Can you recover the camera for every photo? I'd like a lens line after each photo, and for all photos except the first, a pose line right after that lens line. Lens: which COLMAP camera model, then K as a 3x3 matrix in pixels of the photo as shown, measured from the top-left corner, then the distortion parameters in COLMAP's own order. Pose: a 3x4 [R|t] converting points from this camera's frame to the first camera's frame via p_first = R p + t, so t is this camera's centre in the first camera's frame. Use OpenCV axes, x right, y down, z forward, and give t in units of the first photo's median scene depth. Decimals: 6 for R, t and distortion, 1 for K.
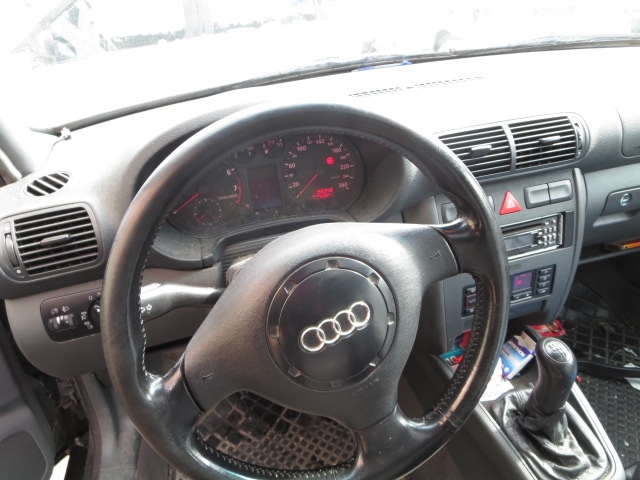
lens RADIAL K [[477.7, 0, 319.6], [0, 477.7, 238.8], [0, 0, 1]] dist [-0.012864, 0.000063]
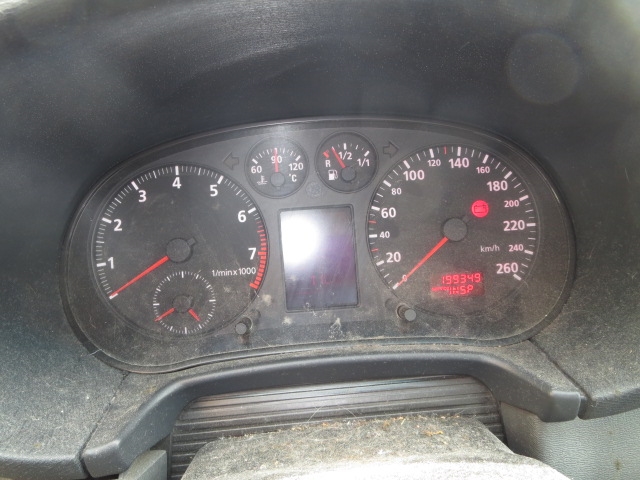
lens RADIAL K [[477.7, 0, 320.5], [0, 477.7, 238.4], [0, 0, 1]] dist [-0.012864, 0.000063]
pose [[0.977726, 0.075858, -0.195696, -0.031875], [-0.107896, 0.981425, -0.158631, -0.056416], [0.180028, 0.176212, 0.967750, 0.579570]]
